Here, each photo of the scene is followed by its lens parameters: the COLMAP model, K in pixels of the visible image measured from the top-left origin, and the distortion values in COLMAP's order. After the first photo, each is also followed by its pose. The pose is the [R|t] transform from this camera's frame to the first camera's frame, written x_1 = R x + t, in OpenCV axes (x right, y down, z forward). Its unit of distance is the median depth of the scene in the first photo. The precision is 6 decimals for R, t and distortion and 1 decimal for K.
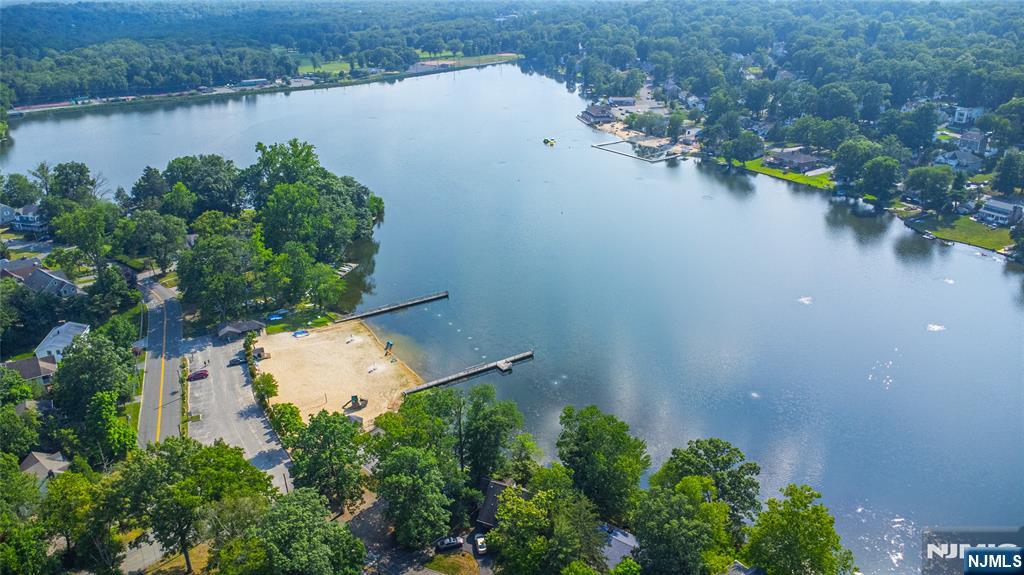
lens RADIAL K [[743.9, 0, 508.6], [0, 743.9, 292.2], [0, 0, 1]] dist [0.046836, -0.061118]
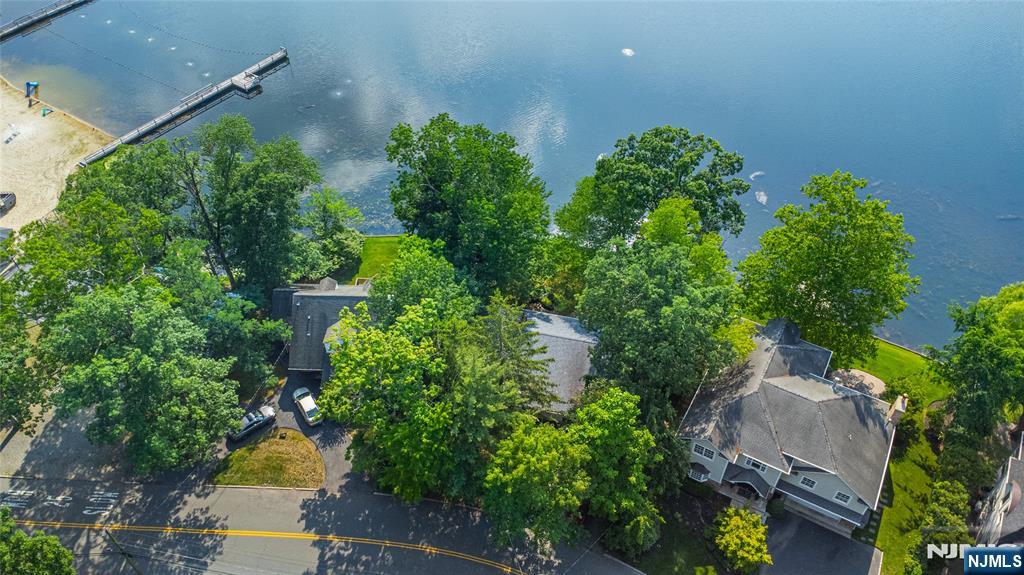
lens RADIAL K [[743.9, 0, 508.6], [0, 743.9, 292.2], [0, 0, 1]] dist [0.046836, -0.061118]
pose [[0.925603, -0.275005, 0.260060, -0.018789], [0.155467, 0.902688, 0.401228, 0.056544], [-0.345093, -0.330947, 0.878285, 0.451825]]
